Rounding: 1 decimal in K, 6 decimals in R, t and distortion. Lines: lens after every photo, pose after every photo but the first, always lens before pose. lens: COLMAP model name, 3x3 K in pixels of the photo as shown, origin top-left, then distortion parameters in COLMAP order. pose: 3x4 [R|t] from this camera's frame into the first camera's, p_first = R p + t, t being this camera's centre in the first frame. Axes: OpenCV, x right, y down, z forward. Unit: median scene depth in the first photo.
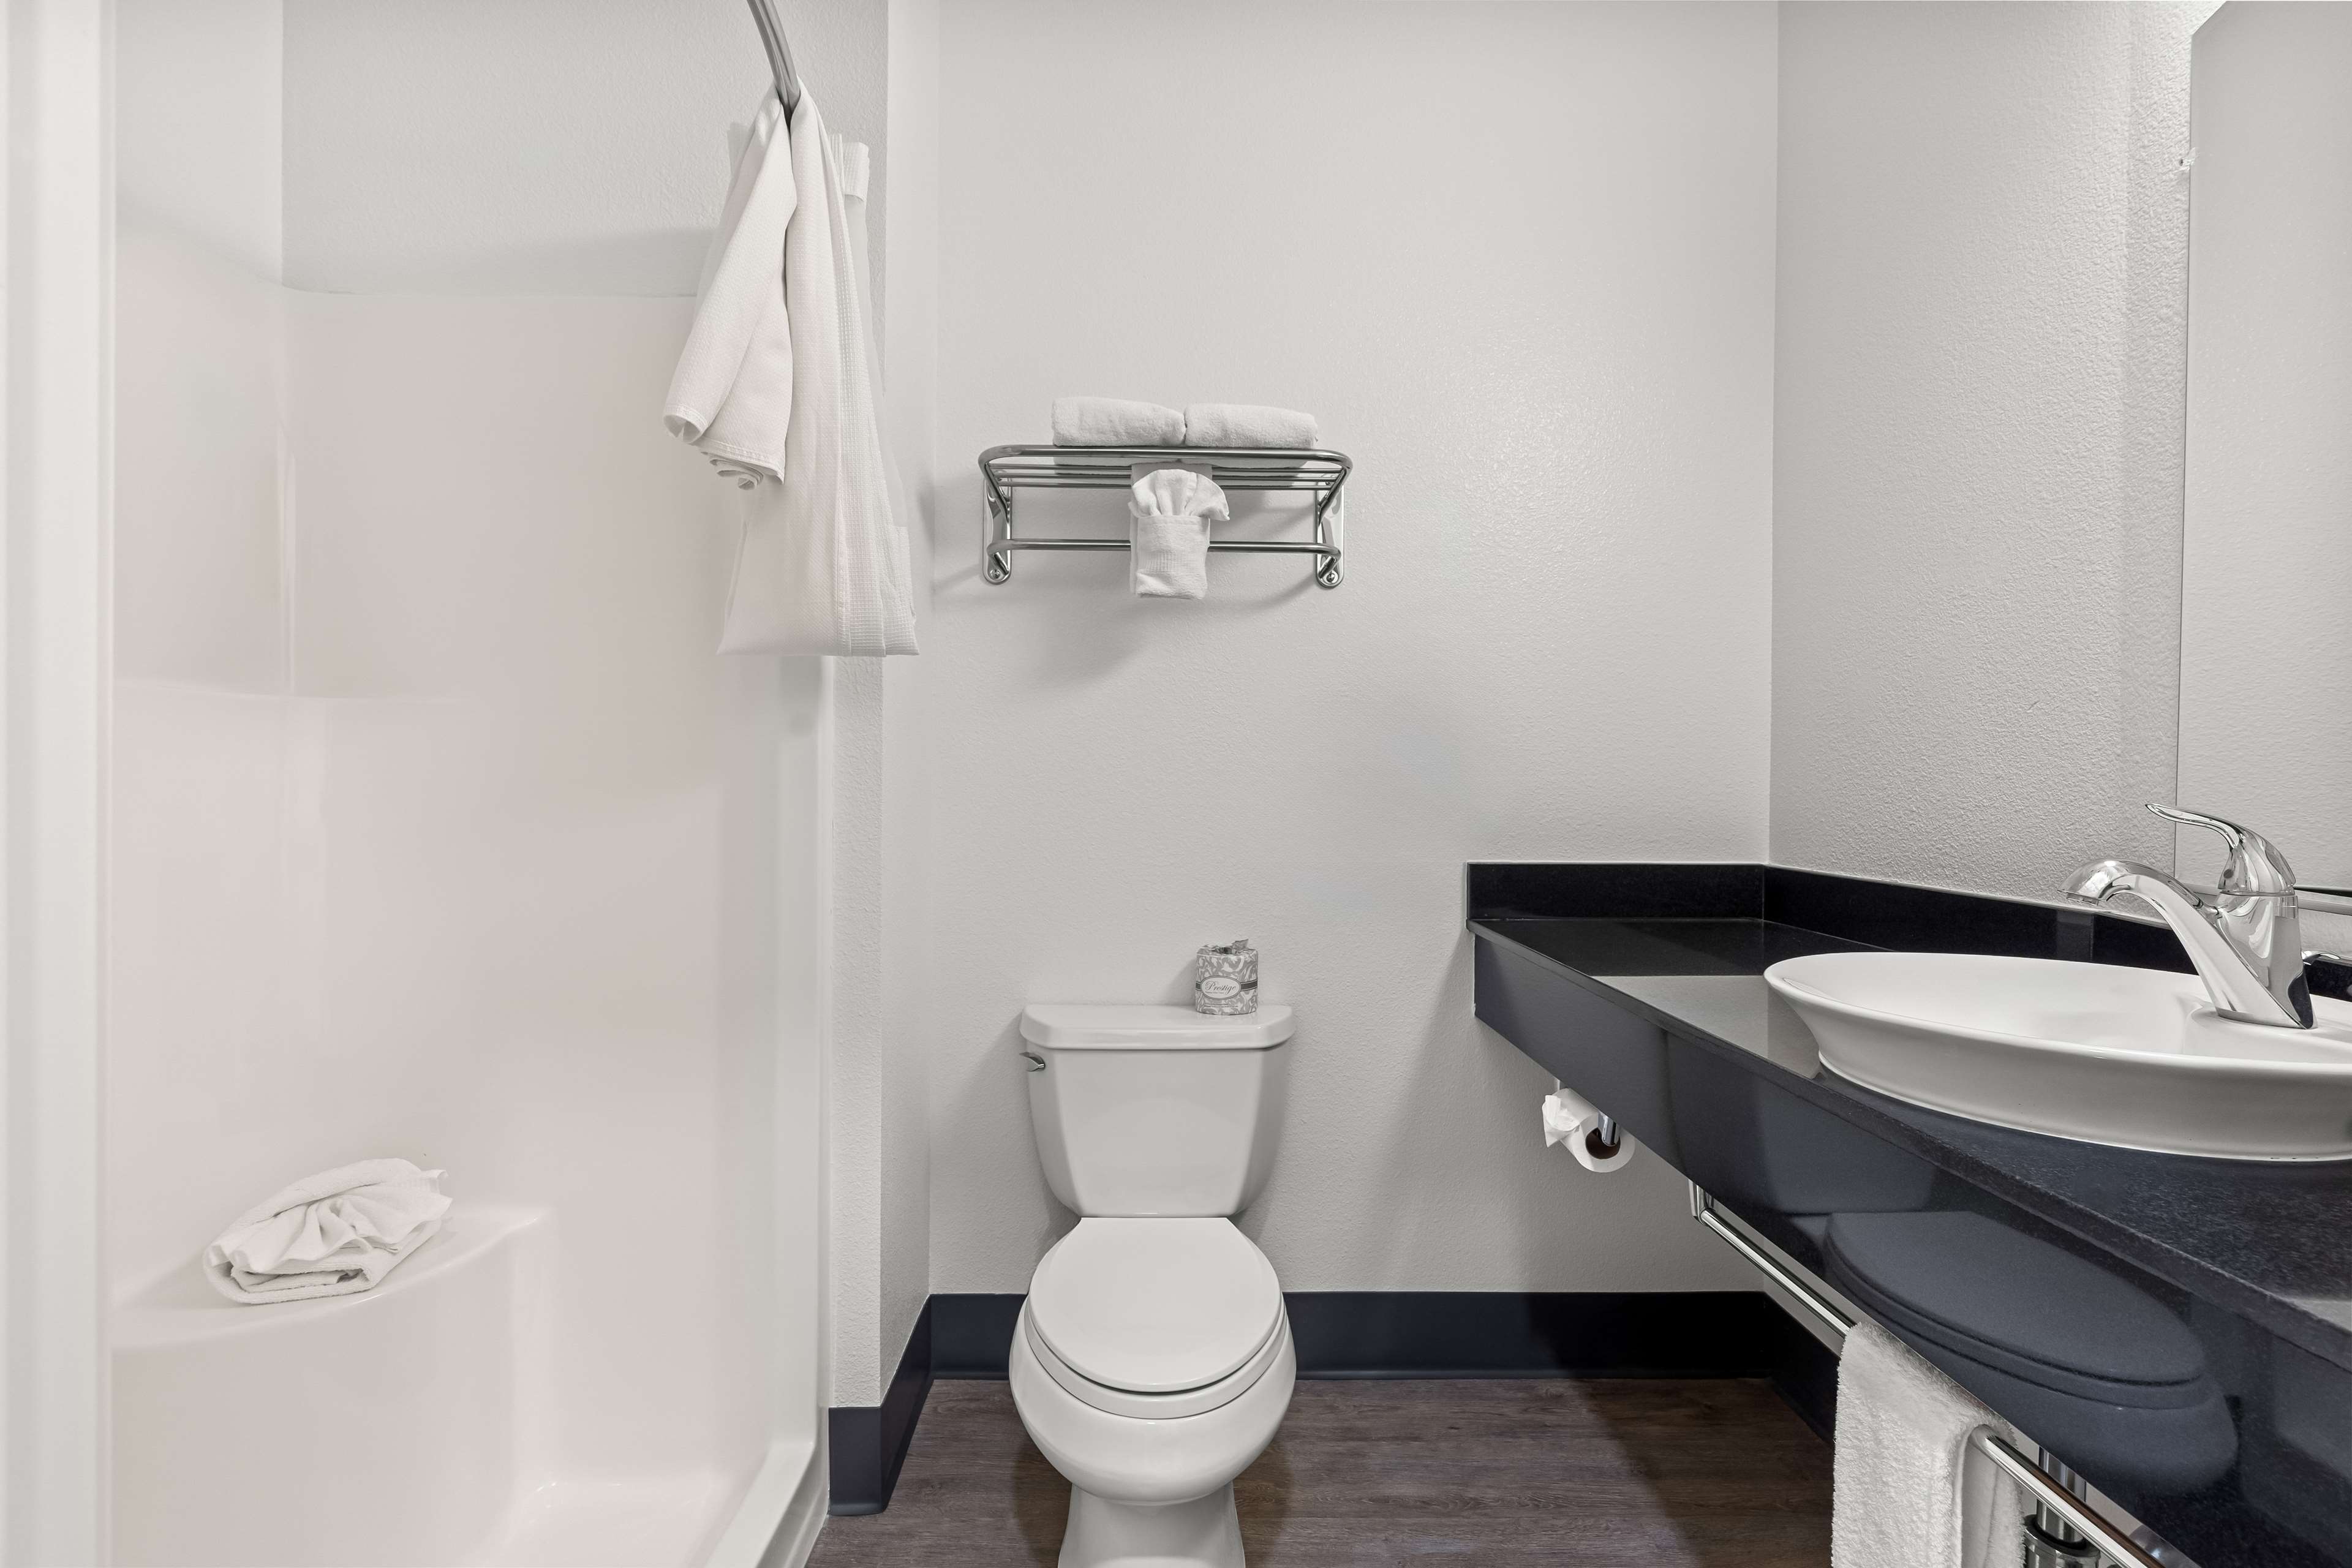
lens RADIAL K [[1053.6, 0, 1185.8], [0, 1053.6, 776.9], [0, 0, 1]] dist [-0.012051, 0.003844]
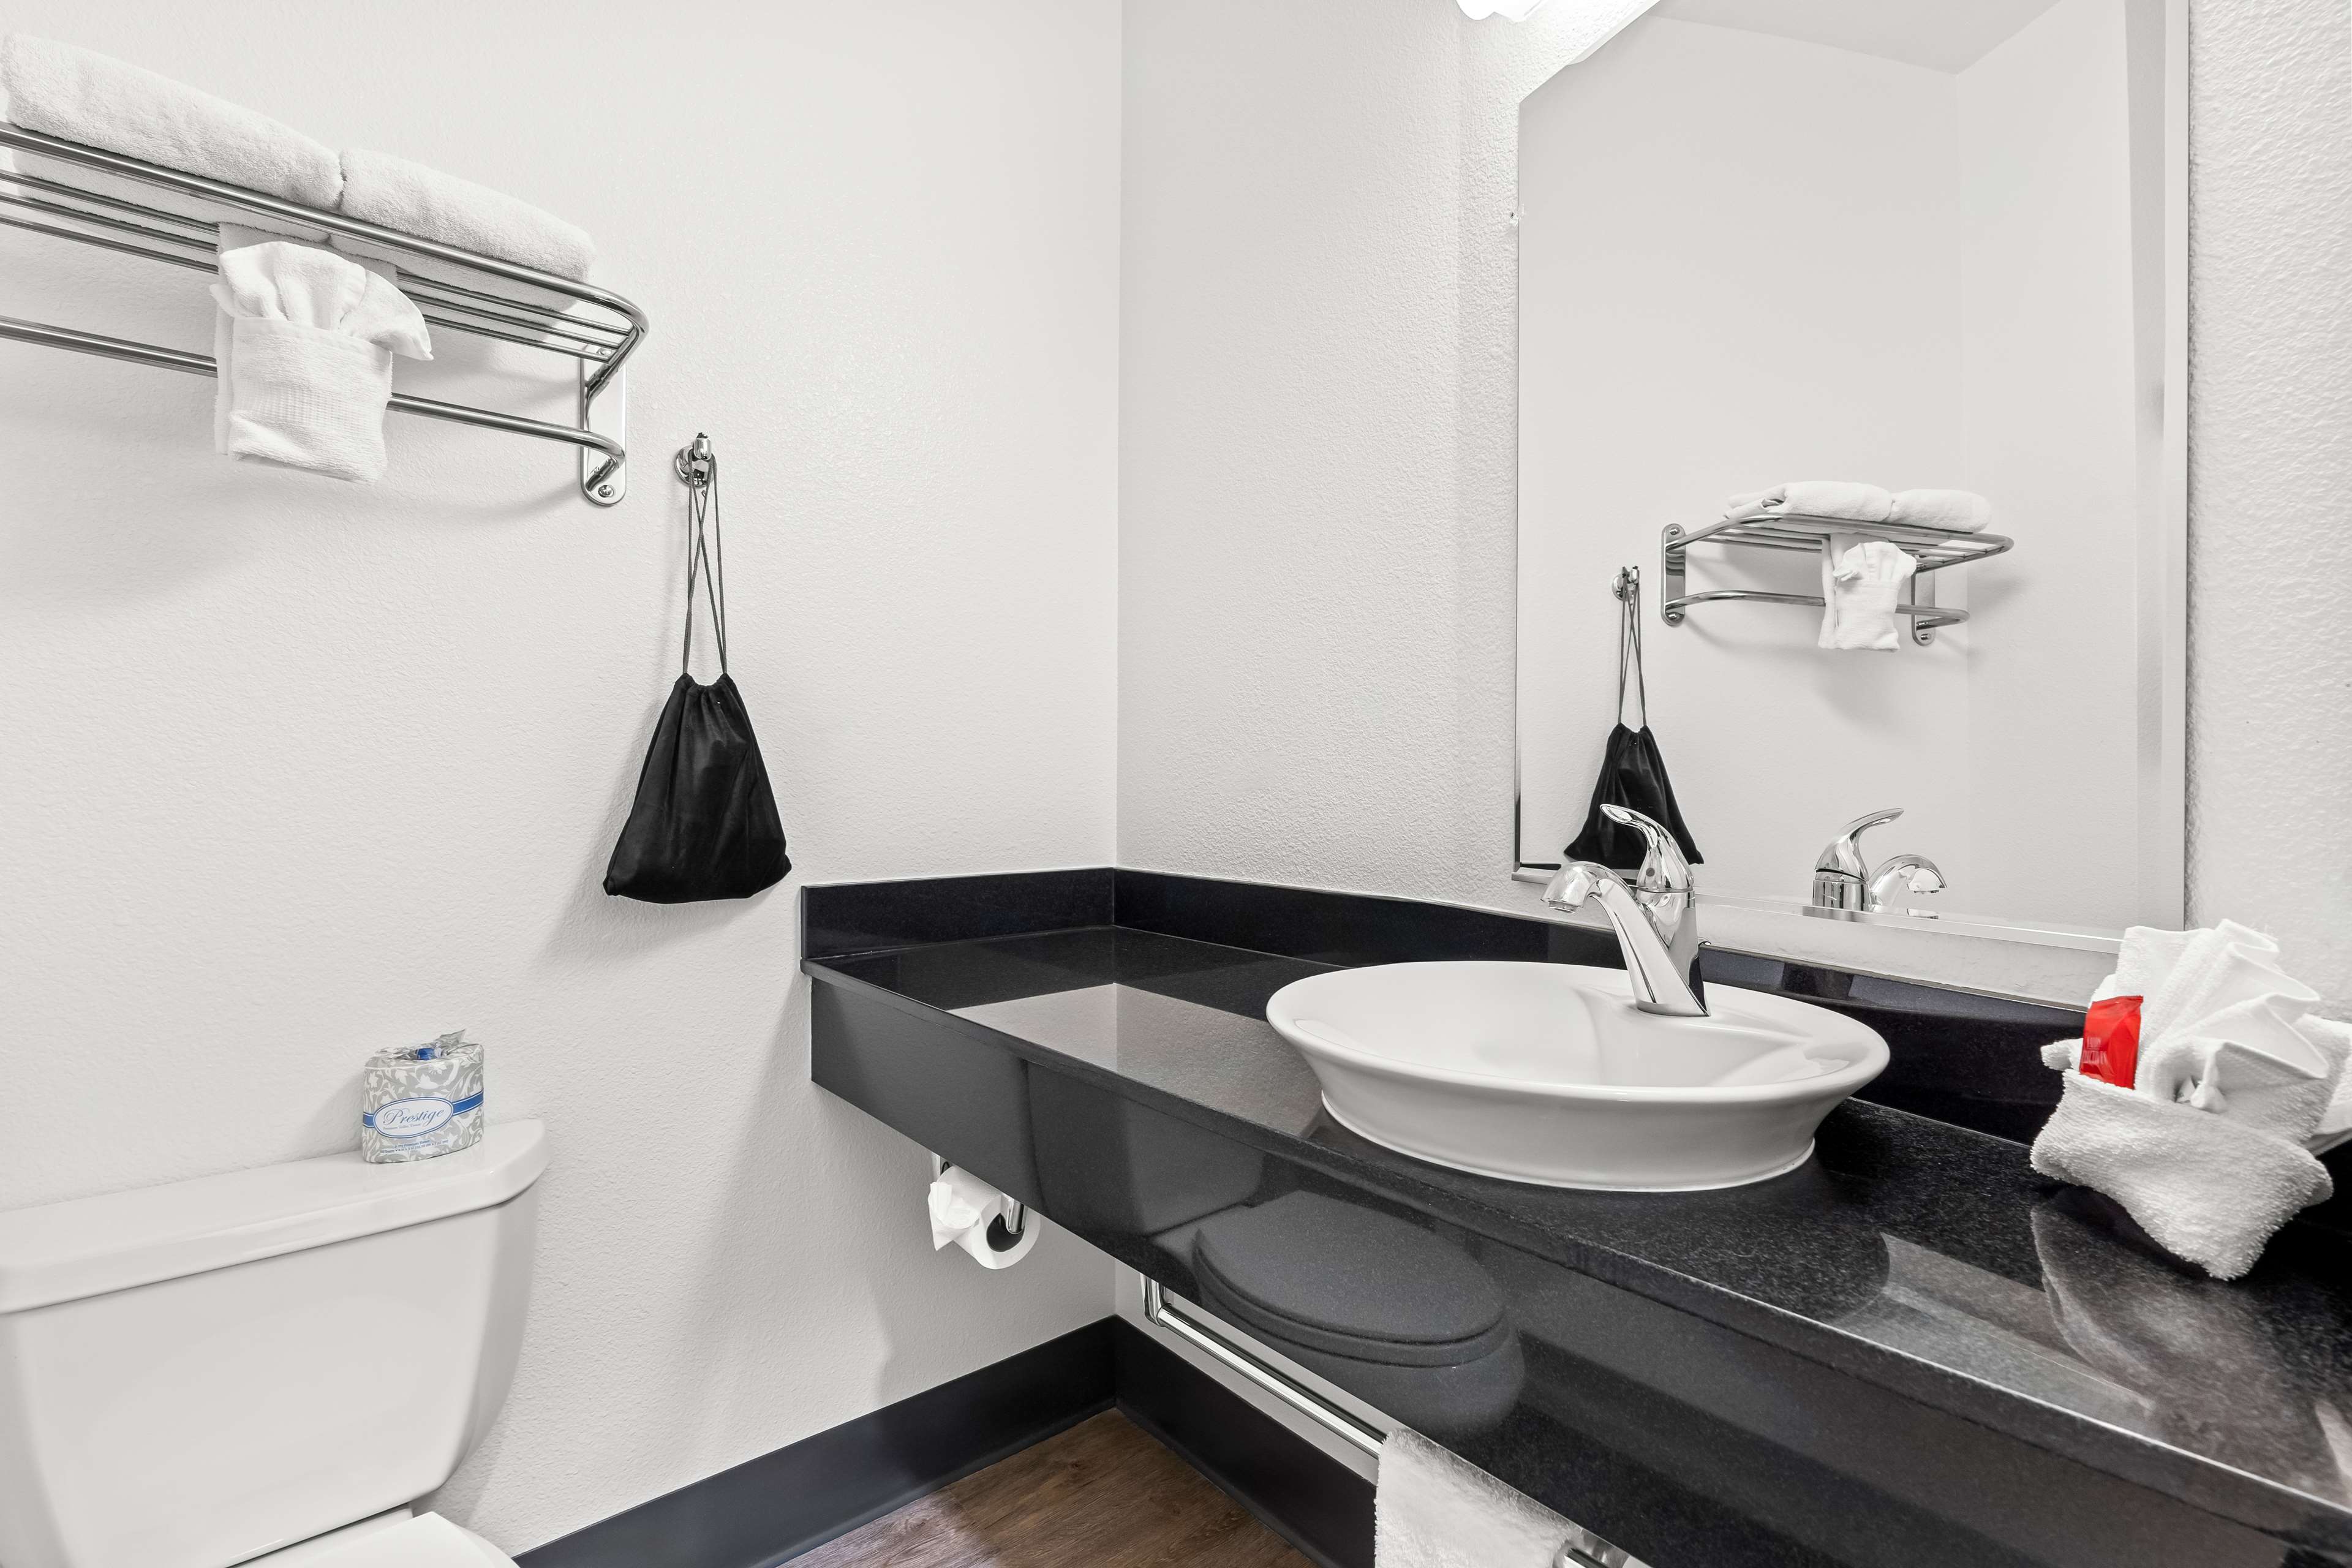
lens RADIAL K [[1053.6, 0, 1185.8], [0, 1053.6, 776.9], [0, 0, 1]] dist [-0.012051, 0.003844]
pose [[0.774025, -0.000919, 0.633155, -0.005359], [-0.000695, 0.999997, 0.002301, -0.001482], [-0.633155, -0.002221, 0.774022, 0.243765]]
